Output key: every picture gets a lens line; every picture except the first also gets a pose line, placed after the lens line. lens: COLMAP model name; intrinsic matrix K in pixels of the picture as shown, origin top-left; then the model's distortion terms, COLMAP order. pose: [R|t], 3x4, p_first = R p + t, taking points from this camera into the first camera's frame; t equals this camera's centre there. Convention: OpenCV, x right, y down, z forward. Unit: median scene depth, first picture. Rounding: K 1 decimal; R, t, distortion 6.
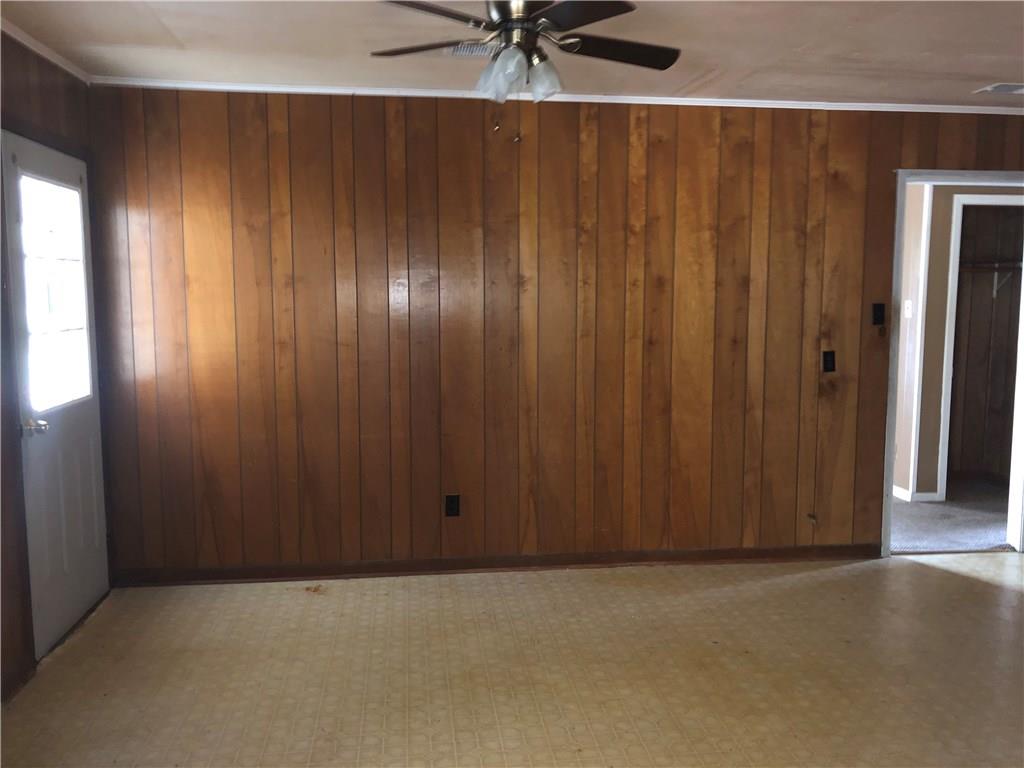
lens RADIAL K [[835.3, 0, 510.7], [0, 835.3, 382.3], [0, 0, 1]] dist [0.005824, 0.002915]
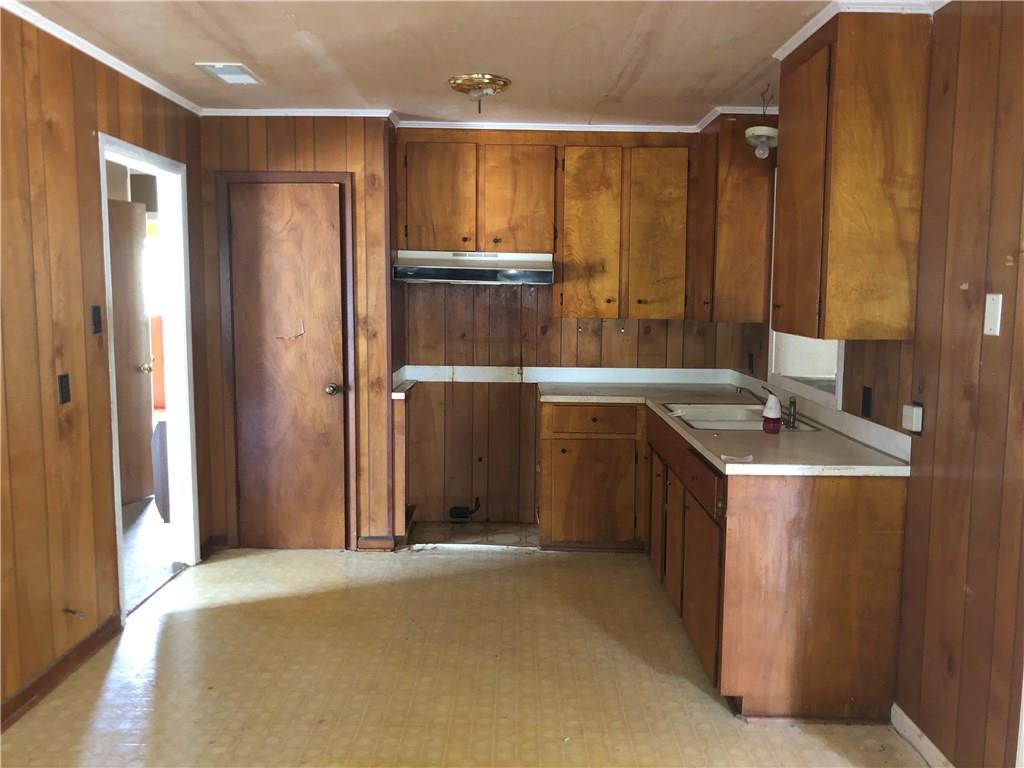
lens RADIAL K [[835.3, 0, 510.8], [0, 835.3, 385.6], [0, 0, 1]] dist [0.005824, 0.002915]
pose [[0.139365, -0.109731, 0.984143, -0.269534], [0.096154, 0.990645, 0.096839, -0.060849], [-0.985562, 0.081133, 0.148612, 0.526710]]
